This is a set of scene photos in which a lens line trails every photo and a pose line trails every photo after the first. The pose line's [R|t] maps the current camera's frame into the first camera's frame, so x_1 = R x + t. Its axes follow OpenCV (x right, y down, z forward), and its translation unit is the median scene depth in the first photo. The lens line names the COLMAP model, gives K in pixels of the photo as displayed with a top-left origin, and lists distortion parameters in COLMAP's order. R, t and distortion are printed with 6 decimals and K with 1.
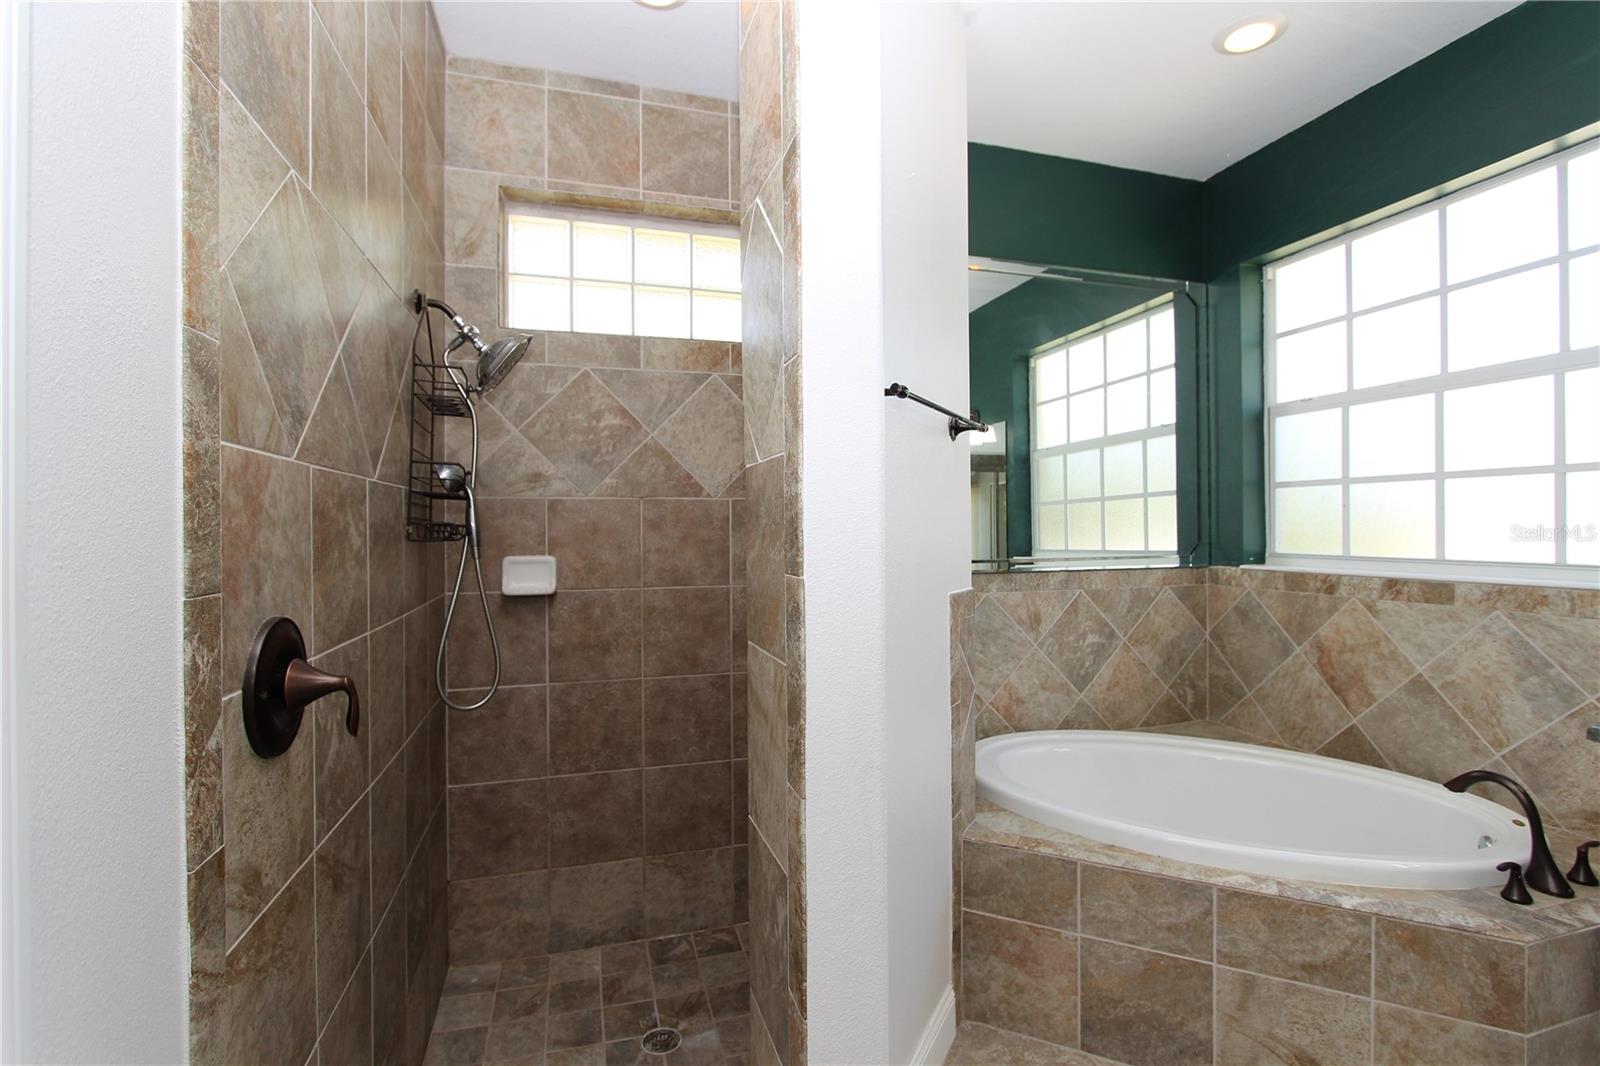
lens RADIAL K [[734.7, 0, 806.1], [0, 734.7, 530.3], [0, 0, 1]] dist [-0.011377, 0.001849]
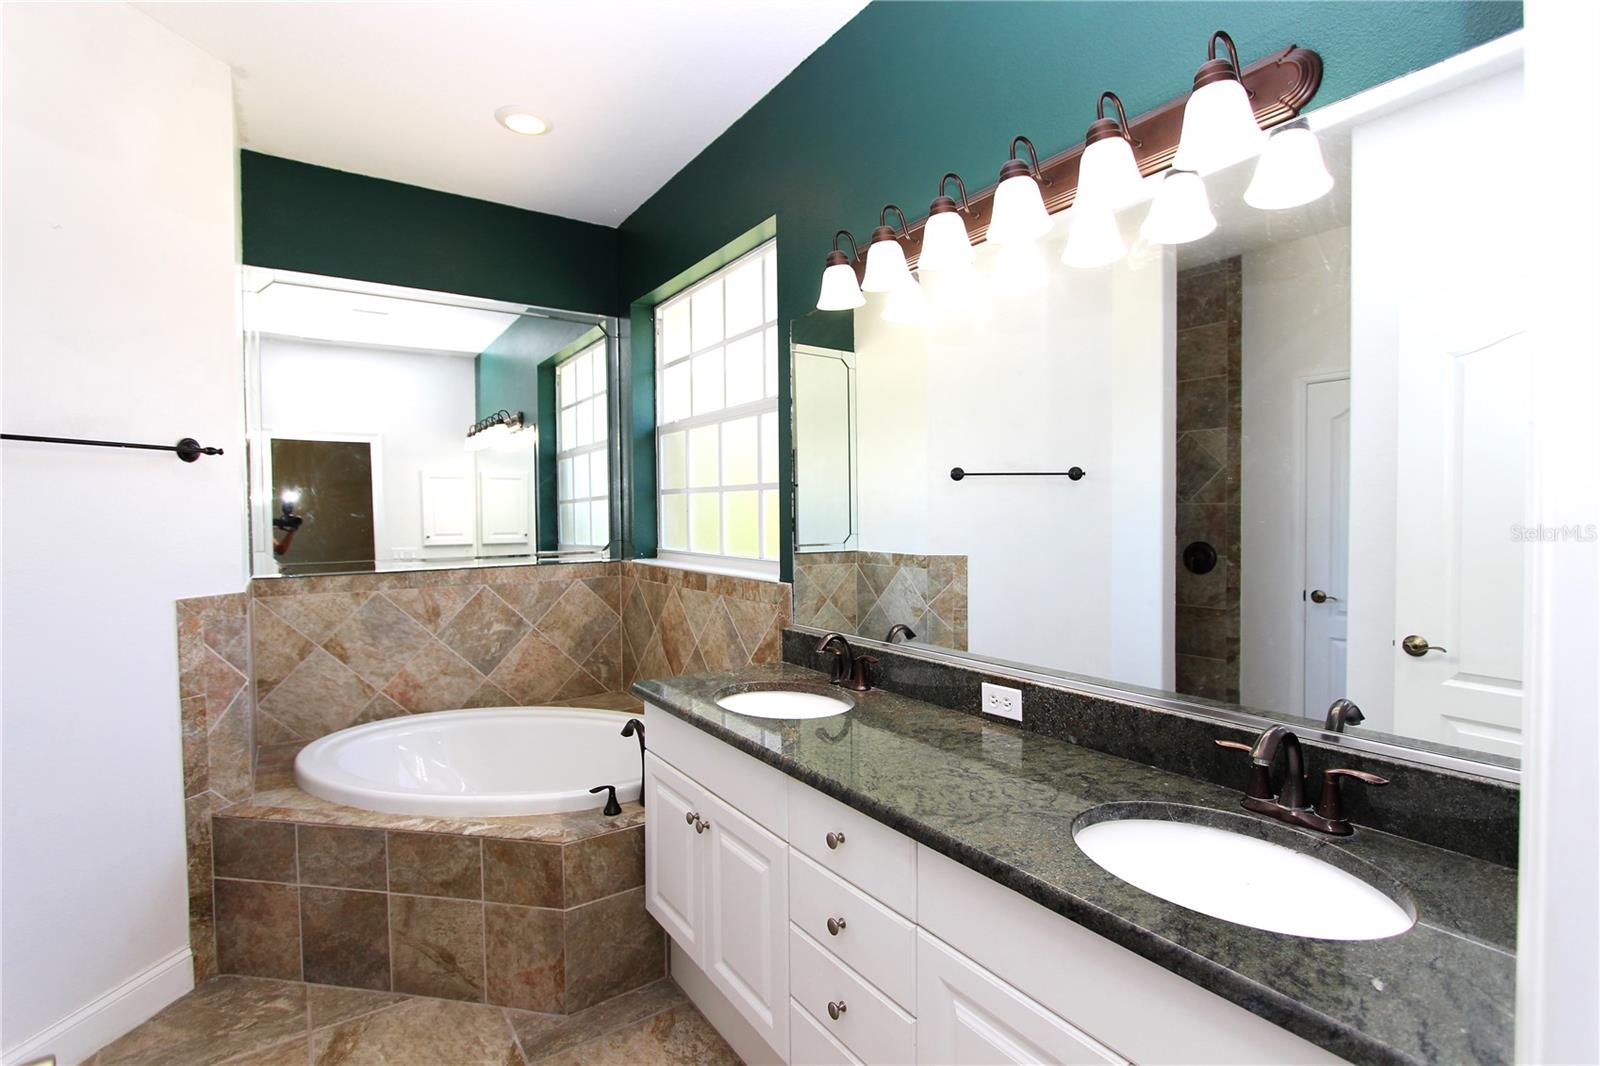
lens RADIAL K [[734.7, 0, 795.8], [0, 734.7, 530.7], [0, 0, 1]] dist [-0.011377, 0.001849]
pose [[0.956346, -0.011251, 0.292022, 0.763423], [0.004873, 0.999734, 0.022557, -0.038075], [-0.292198, -0.020149, 0.956146, -0.328958]]
